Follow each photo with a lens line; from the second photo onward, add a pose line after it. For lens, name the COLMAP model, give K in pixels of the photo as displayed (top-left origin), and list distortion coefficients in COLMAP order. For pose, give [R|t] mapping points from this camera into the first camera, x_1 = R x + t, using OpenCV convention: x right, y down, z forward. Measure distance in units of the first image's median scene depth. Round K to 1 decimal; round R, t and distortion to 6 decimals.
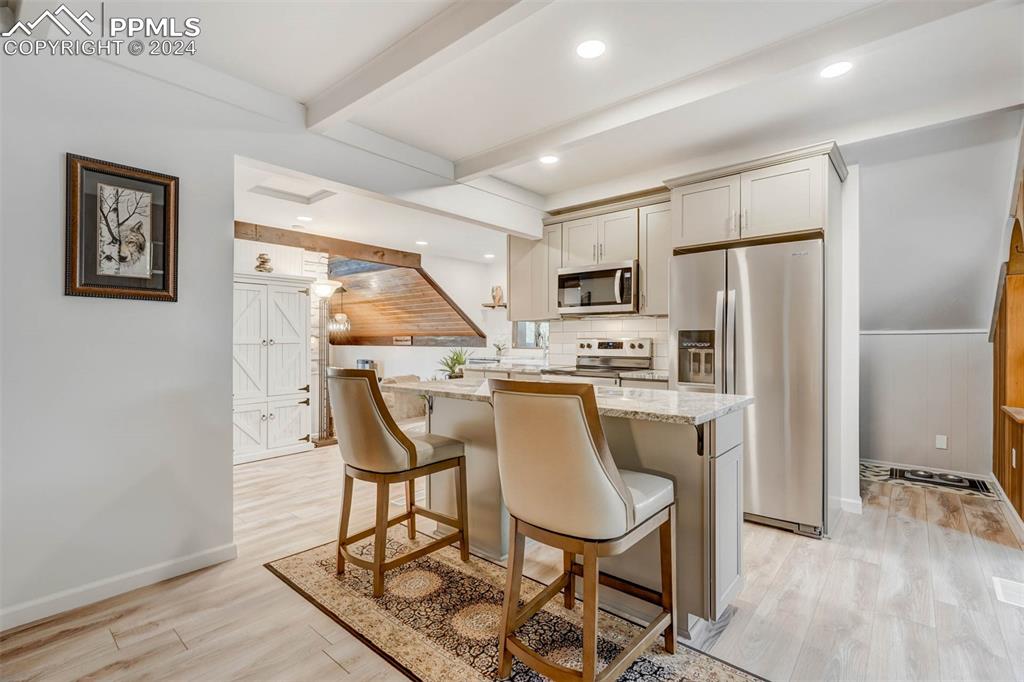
lens RADIAL K [[467.3, 0, 507.2], [0, 467.3, 333.8], [0, 0, 1]] dist [0.000490, 0.000003]
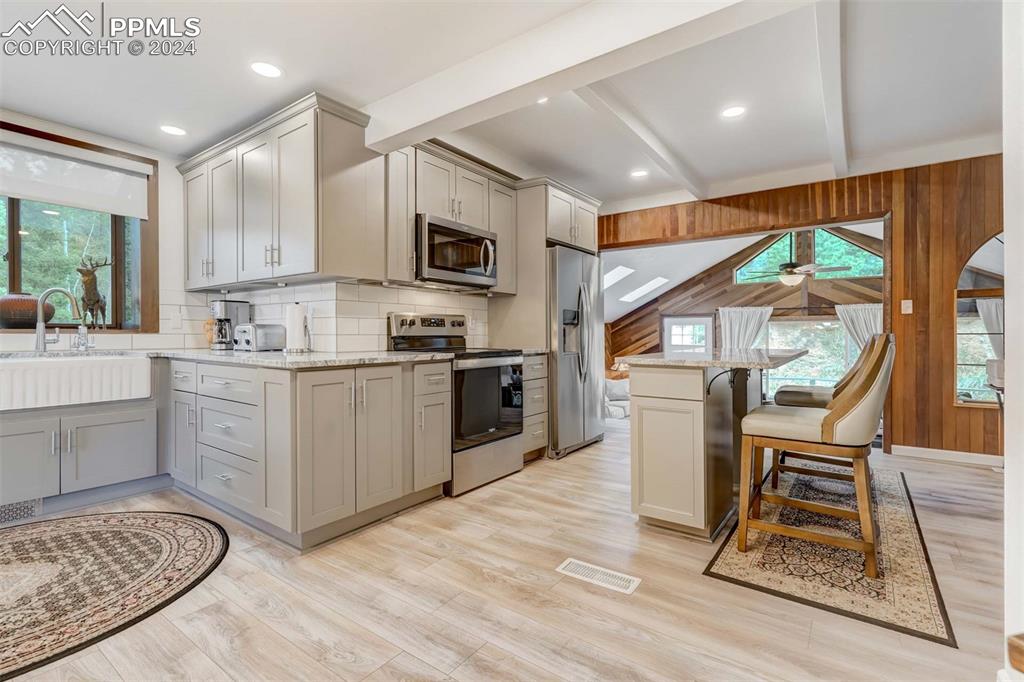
lens RADIAL K [[467.3, 0, 507.2], [0, 467.3, 333.8], [0, 0, 1]] dist [0.000490, 0.000003]
pose [[-0.082606, -0.001174, 0.996582, -0.948061], [-0.008050, 0.999967, 0.000511, 0.066590], [-0.996550, -0.007980, -0.082612, 1.440161]]
